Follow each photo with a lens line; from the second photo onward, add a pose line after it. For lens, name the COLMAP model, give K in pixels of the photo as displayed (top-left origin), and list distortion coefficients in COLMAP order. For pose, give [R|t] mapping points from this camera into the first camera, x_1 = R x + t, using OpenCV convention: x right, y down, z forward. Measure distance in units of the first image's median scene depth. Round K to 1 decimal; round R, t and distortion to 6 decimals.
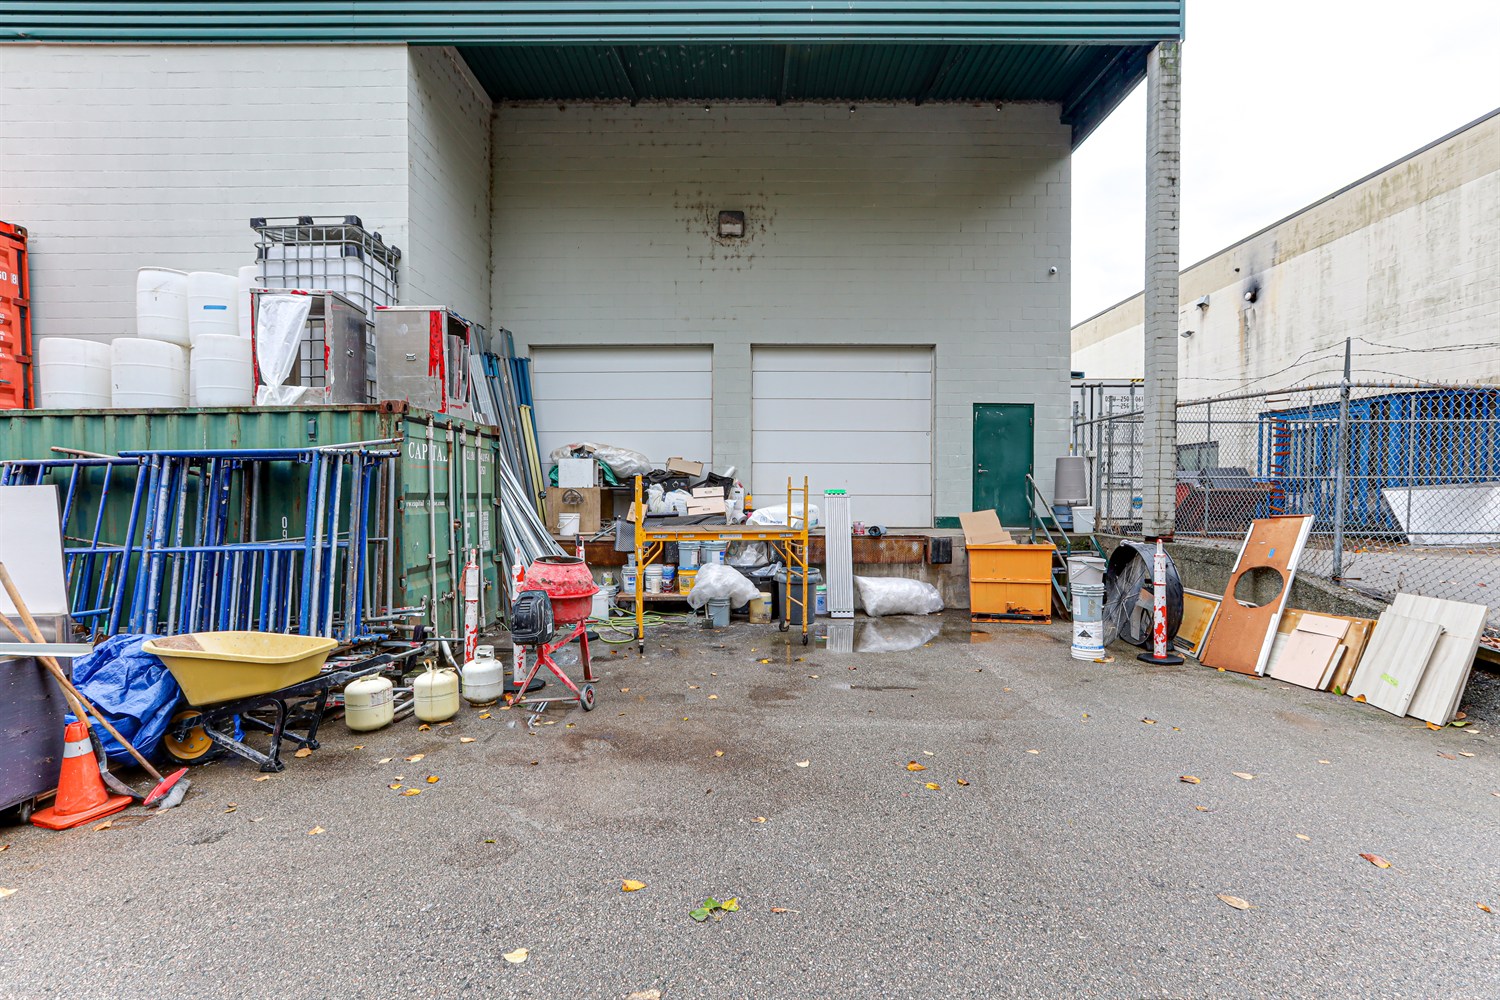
lens RADIAL K [[688.9, 0, 752.3], [0, 688.9, 425.4], [0, 0, 1]] dist [-0.026342, 0.017009]
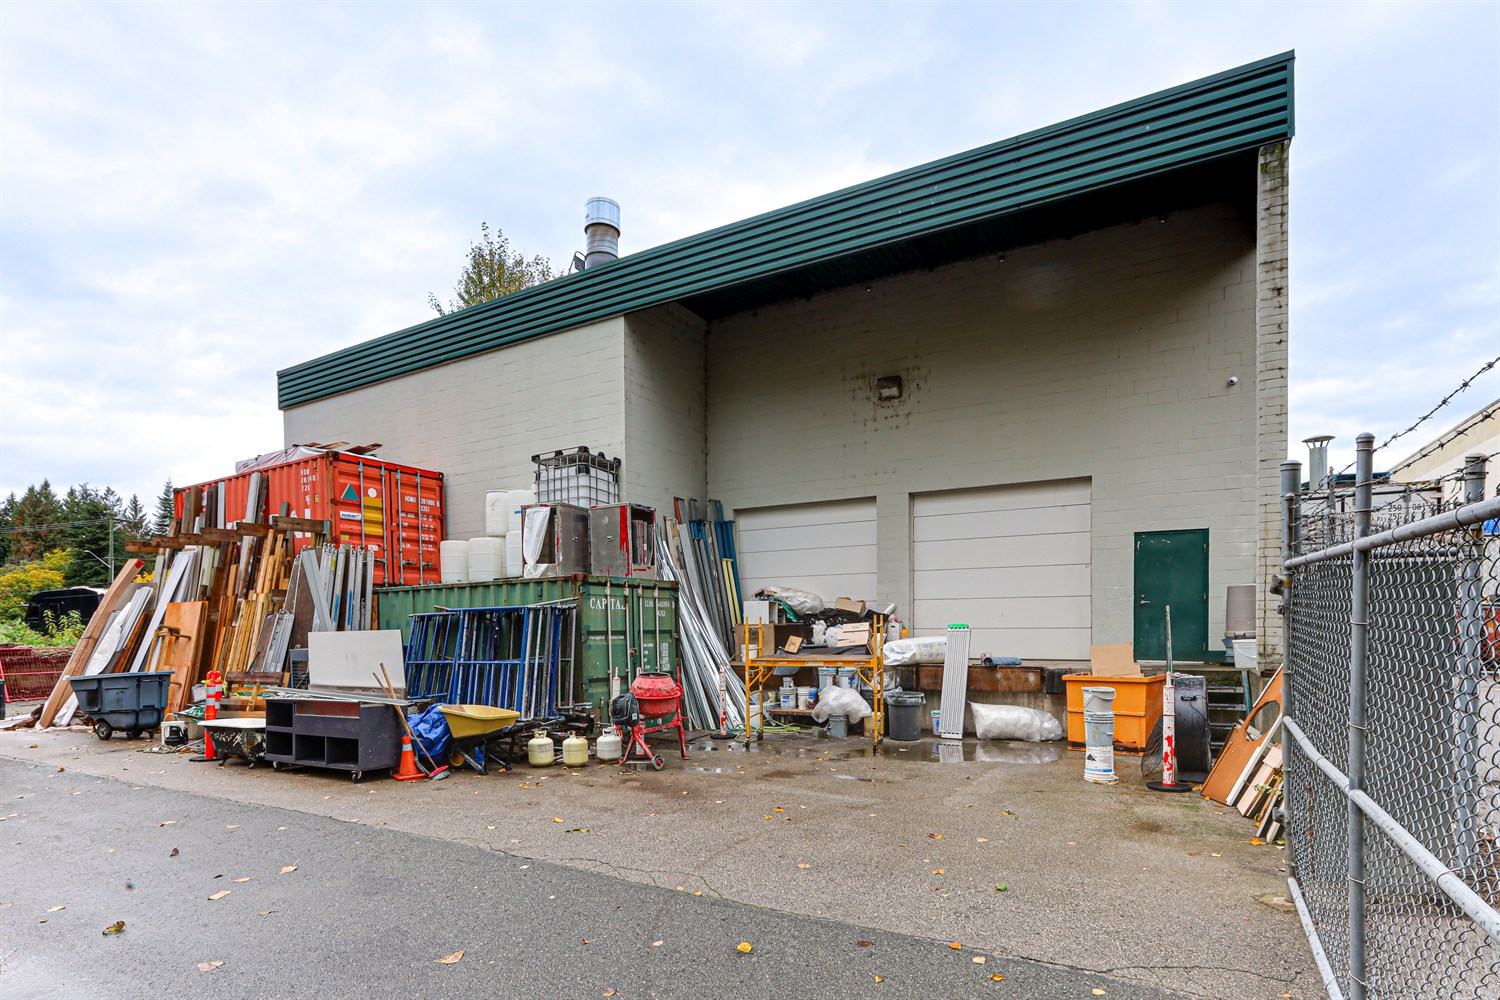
lens RADIAL K [[716.3, 0, 749.3], [0, 716.3, 525.9], [0, 0, 1]] dist [-0.028956, 0.000804]
pose [[0.881860, -0.071166, -0.466111, 0.428233], [0.053428, 0.997259, -0.051180, -0.027006], [0.468475, 0.020230, 0.883245, -0.202887]]
